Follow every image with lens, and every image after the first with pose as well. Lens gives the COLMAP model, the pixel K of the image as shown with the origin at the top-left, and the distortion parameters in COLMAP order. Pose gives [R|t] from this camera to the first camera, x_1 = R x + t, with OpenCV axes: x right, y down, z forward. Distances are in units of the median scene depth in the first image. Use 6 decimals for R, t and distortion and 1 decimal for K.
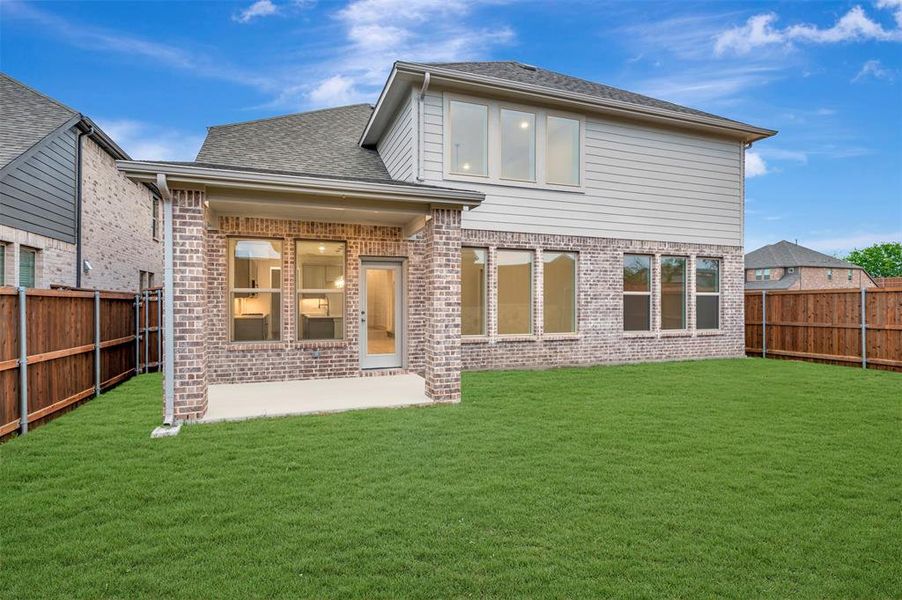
lens RADIAL K [[404.6, 0, 450.1], [0, 404.6, 302.4], [0, 0, 1]] dist [0.000149, -0.000163]
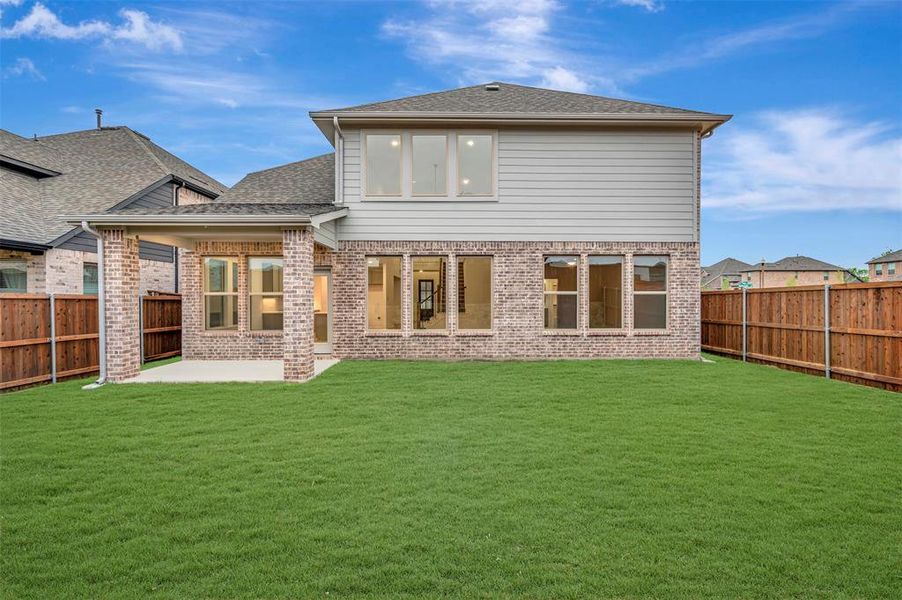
lens RADIAL K [[358.5, 0, 450.3], [0, 358.5, 301.5], [0, 0, 1]] dist [0.000582, -0.000100]
pose [[0.957491, -0.000753, -0.288463, 0.487970], [0.002227, 0.999986, 0.004783, -0.005670], [0.288455, -0.005222, 0.957479, 0.038211]]
